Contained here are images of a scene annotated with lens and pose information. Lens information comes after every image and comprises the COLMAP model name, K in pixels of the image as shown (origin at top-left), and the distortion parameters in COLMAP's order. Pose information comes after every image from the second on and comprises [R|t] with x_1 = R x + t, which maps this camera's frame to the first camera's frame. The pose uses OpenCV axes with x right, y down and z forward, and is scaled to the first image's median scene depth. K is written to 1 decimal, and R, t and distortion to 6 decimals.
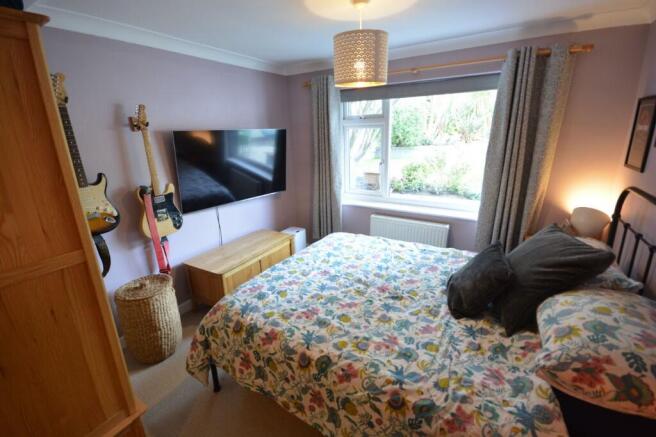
lens RADIAL K [[291.6, 0, 326.3], [0, 291.6, 216.9], [0, 0, 1]] dist [0.002622, 0.000155]
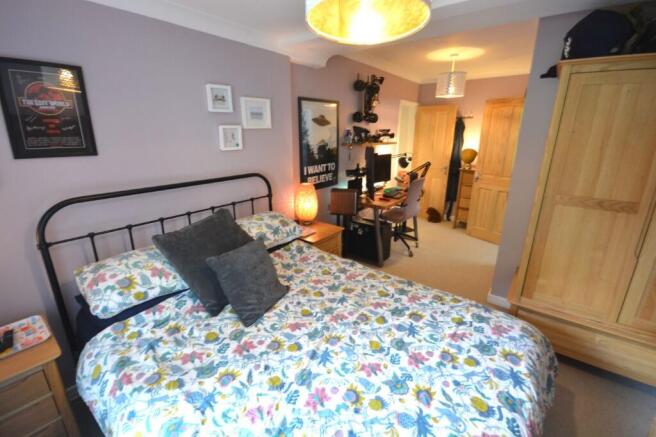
lens RADIAL K [[291.6, 0, 322.9], [0, 291.6, 217.4], [0, 0, 1]] dist [0.002622, 0.000155]
pose [[-0.991314, -0.013274, 0.130842, 0.125938], [0.059627, 0.841396, 0.537119, -0.444985], [-0.117220, 0.540256, -0.833297, 1.514384]]
